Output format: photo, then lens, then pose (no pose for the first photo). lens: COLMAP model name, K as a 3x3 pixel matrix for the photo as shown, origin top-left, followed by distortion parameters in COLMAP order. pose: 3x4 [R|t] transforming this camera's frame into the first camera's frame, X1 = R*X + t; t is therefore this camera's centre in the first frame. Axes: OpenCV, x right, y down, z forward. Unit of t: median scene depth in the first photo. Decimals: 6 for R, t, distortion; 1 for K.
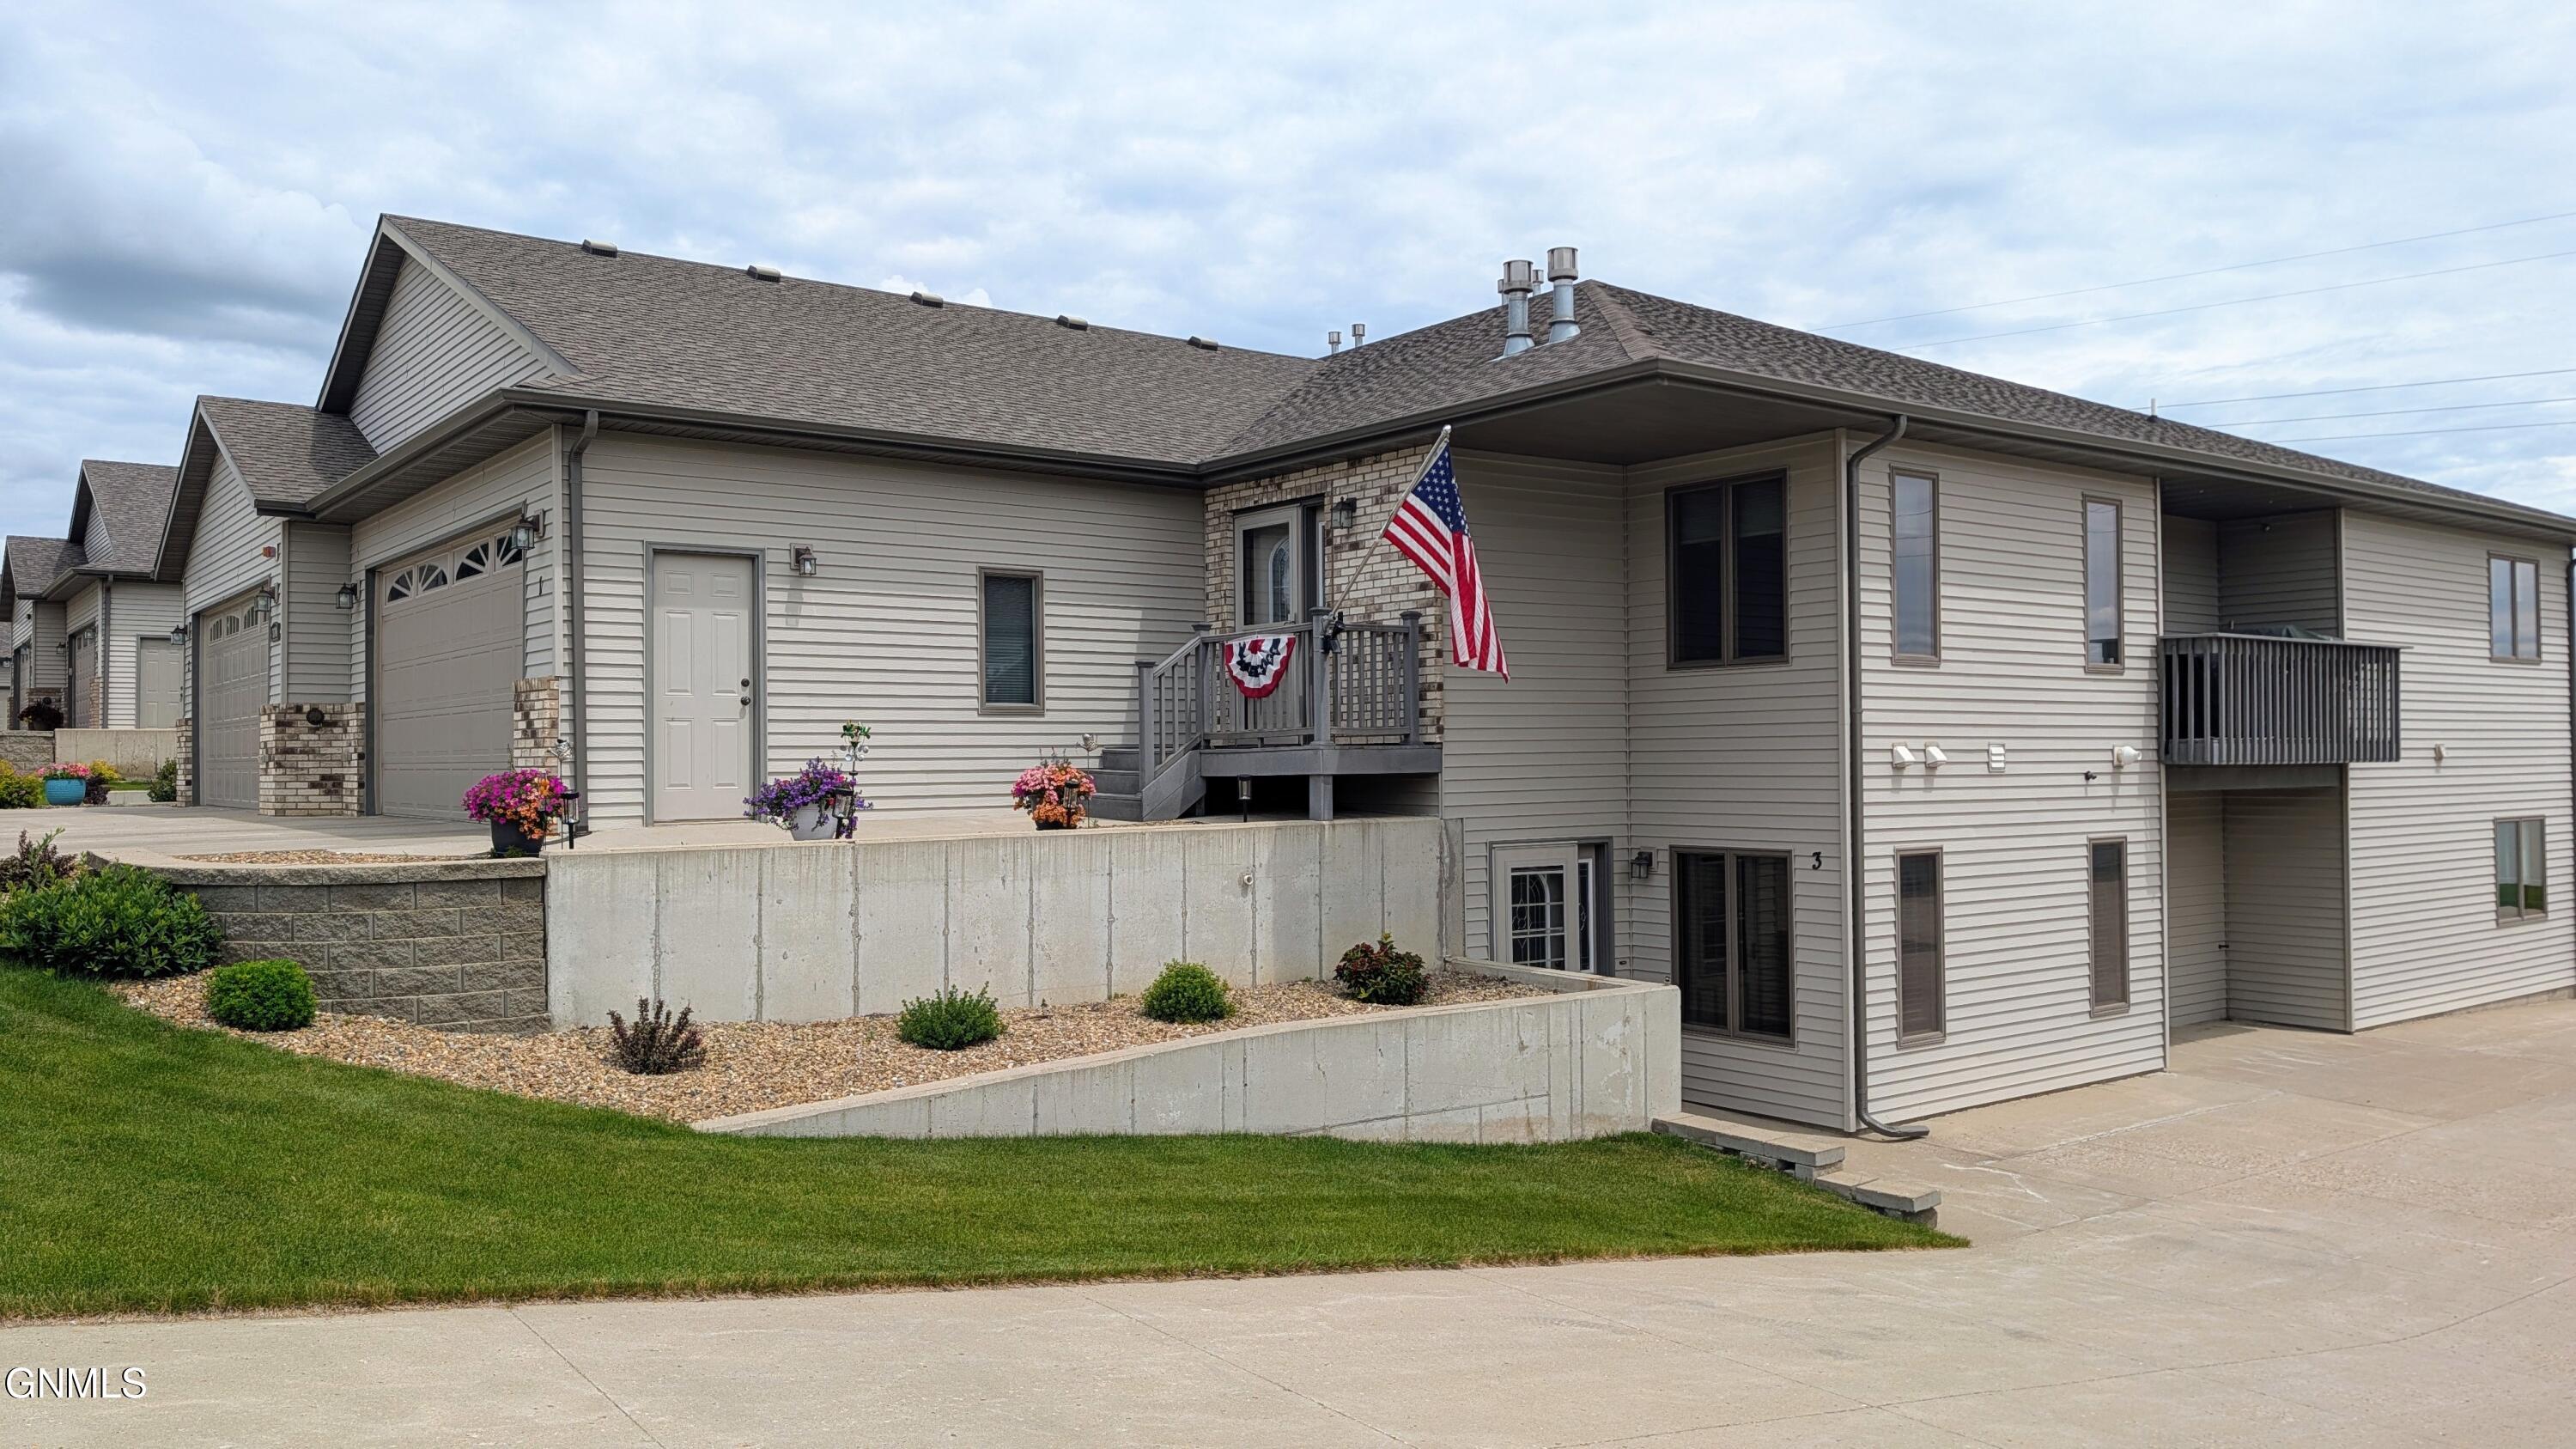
lens RADIAL K [[1856.6, 0, 1270.1], [0, 1856.6, 722.3], [0, 0, 1]] dist [0.038852, -0.045760]
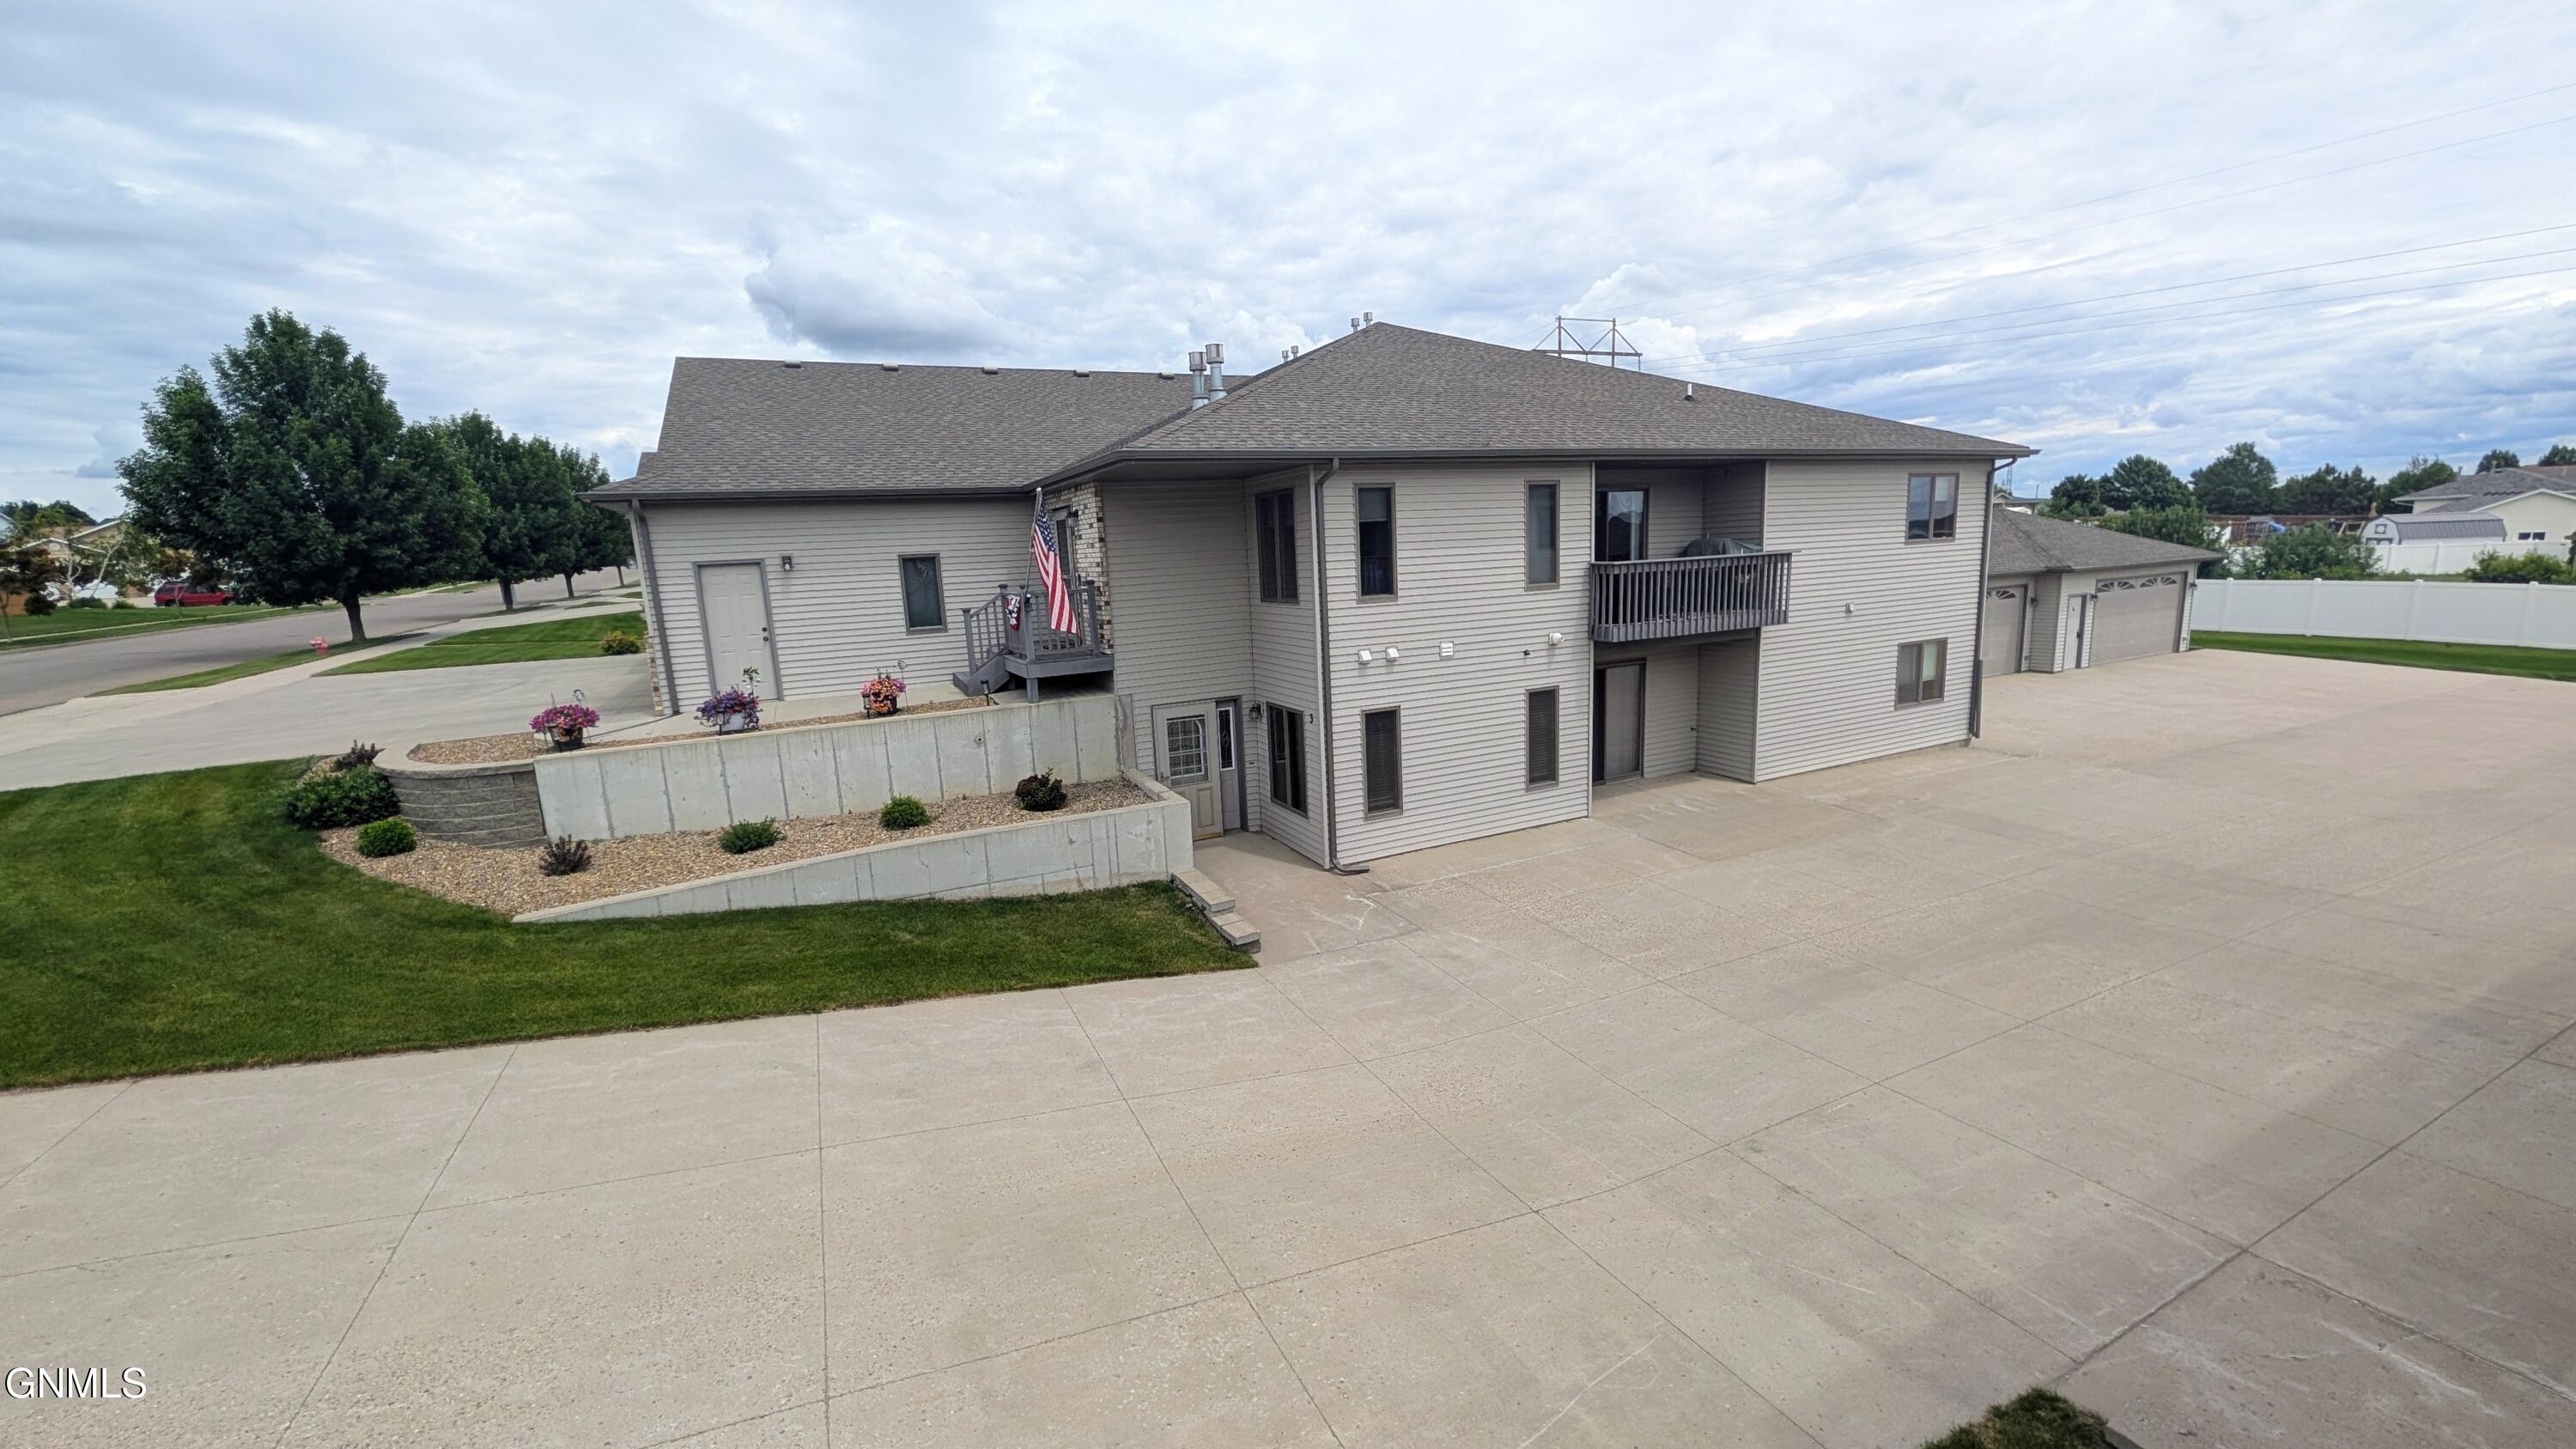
lens RADIAL K [[986.2, 0, 1288.0], [0, 986.2, 724.5], [0, 0, 1]] dist [0.001265, -0.000261]
pose [[0.980485, -0.002837, -0.196574, 0.434959], [0.042211, 0.979615, 0.196401, -0.099079], [0.192010, -0.200865, 0.960617, 0.099931]]
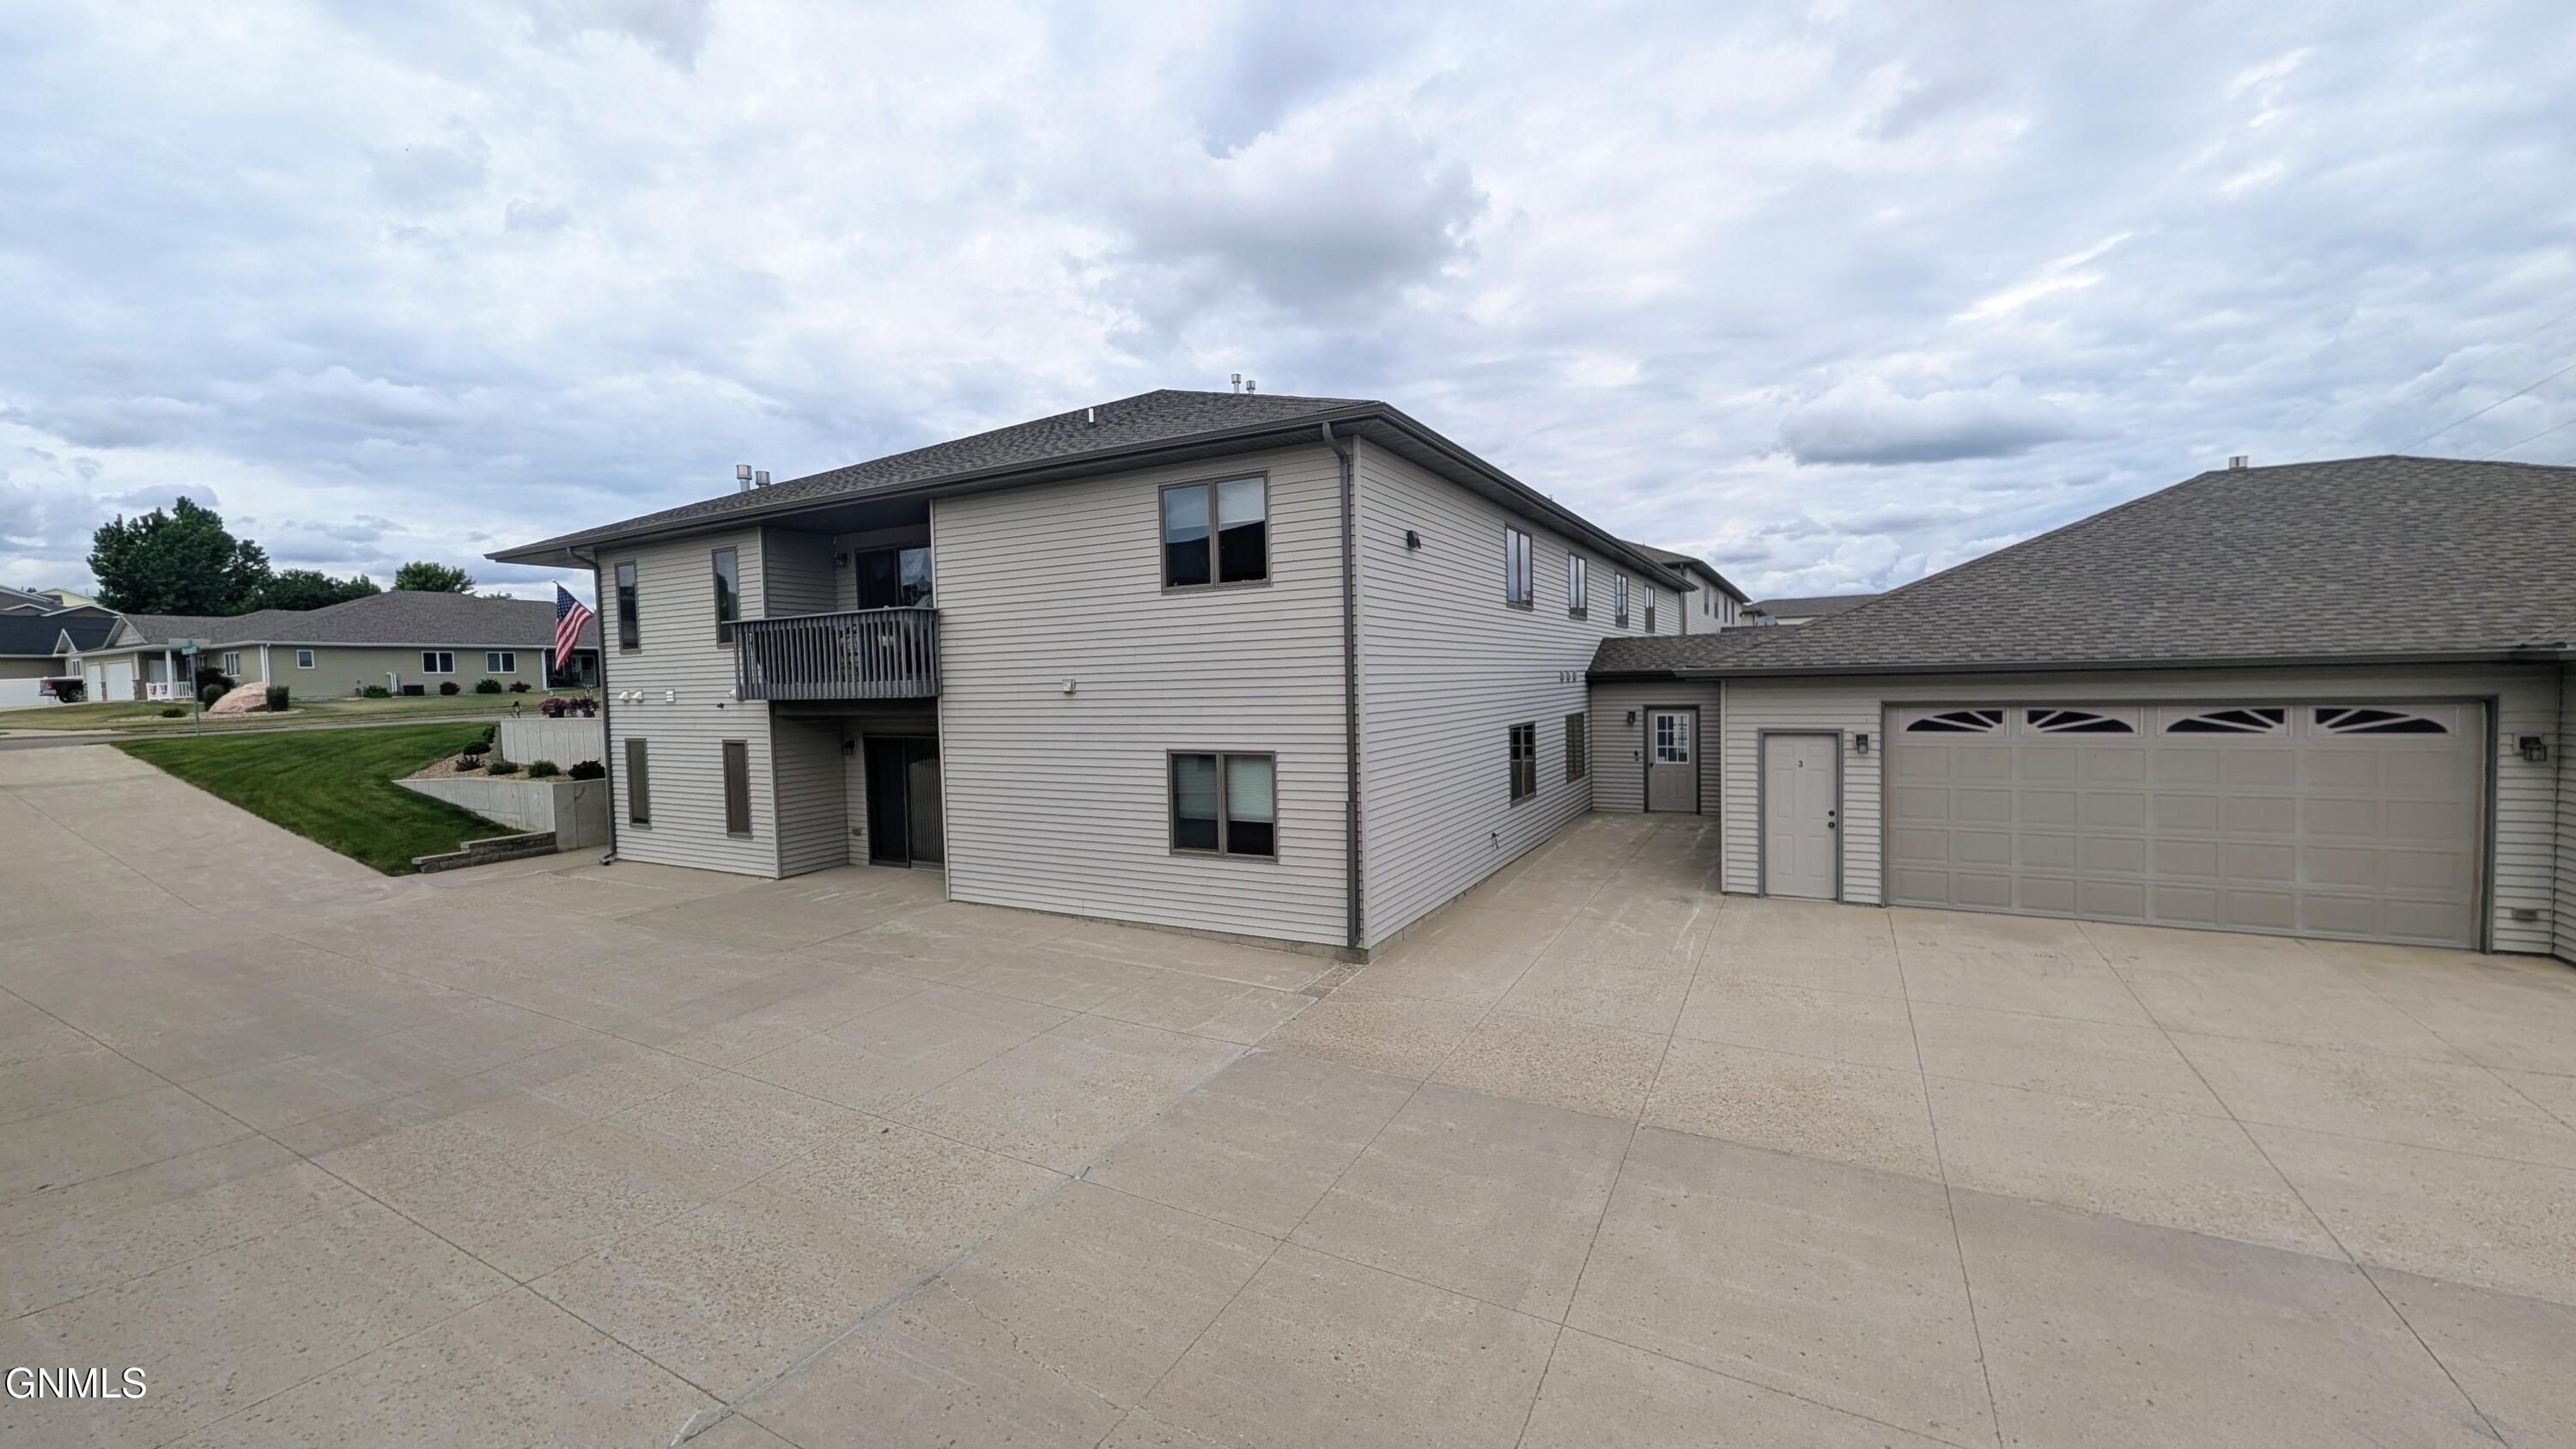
lens RADIAL K [[990.6, 0, 1280.9], [0, 990.6, 717.3], [0, 0, 1]] dist [0.001995, -0.000055]
pose [[0.406808, 0.034179, -0.912874, 1.667748], [0.040139, 0.997666, 0.055240, 0.009214], [0.912632, -0.059114, 0.404486, 1.196422]]
